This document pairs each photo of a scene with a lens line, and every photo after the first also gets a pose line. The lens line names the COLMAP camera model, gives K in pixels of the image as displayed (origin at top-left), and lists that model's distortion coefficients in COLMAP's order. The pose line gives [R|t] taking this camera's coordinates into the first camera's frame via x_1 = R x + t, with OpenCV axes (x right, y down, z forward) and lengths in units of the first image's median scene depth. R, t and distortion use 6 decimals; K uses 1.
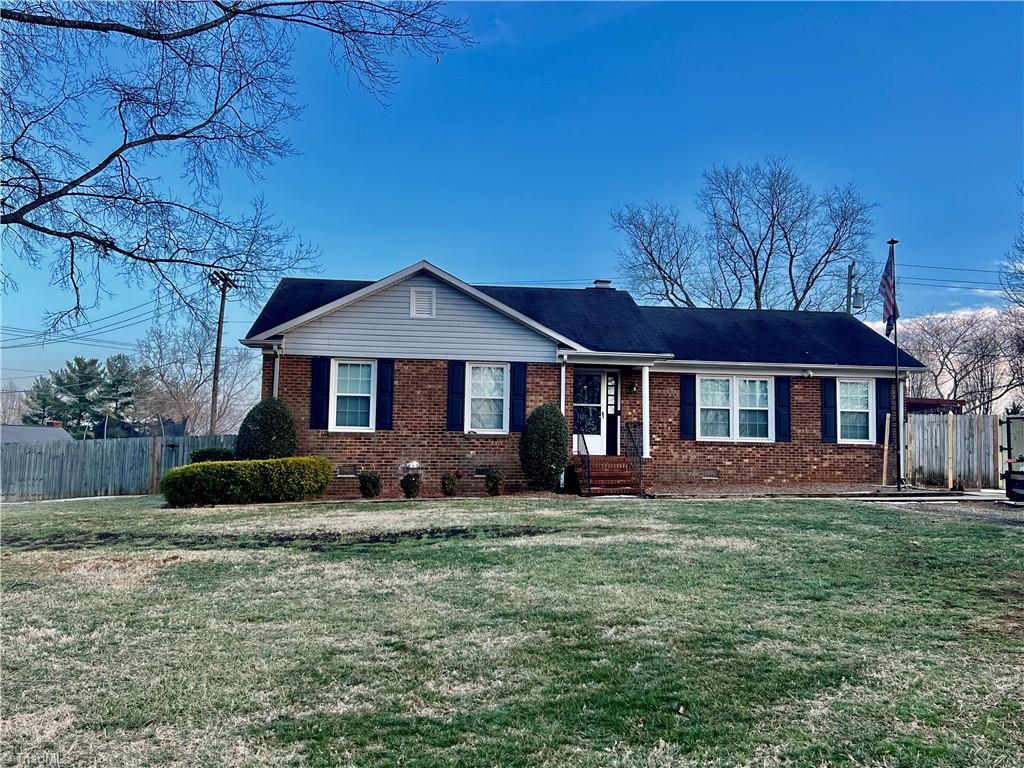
lens RADIAL K [[884.5, 0, 520.8], [0, 884.5, 382.6], [0, 0, 1]] dist [0.054778, -0.051130]
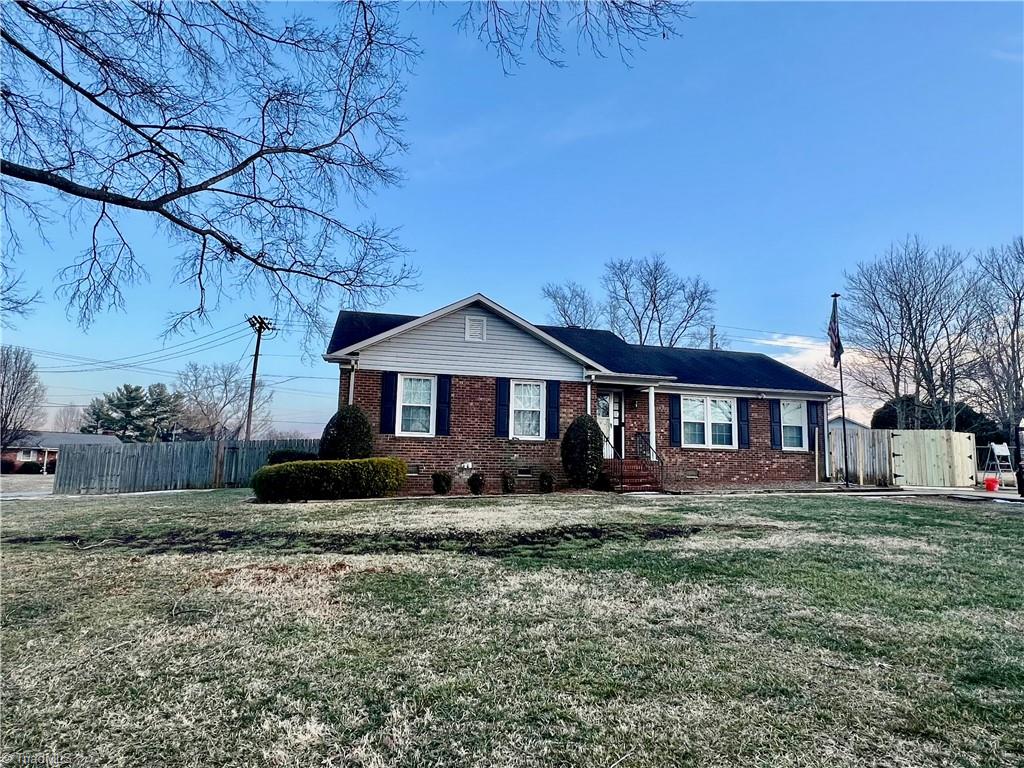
lens RADIAL K [[595.1, 0, 513.1], [0, 595.1, 383.8], [0, 0, 1]] dist [-0.001099, 0.001079]
pose [[0.992156, 0.022072, 0.123040, -0.163343], [-0.016478, 0.998792, -0.046294, 0.020493], [-0.123913, 0.043903, 0.991321, 0.206773]]
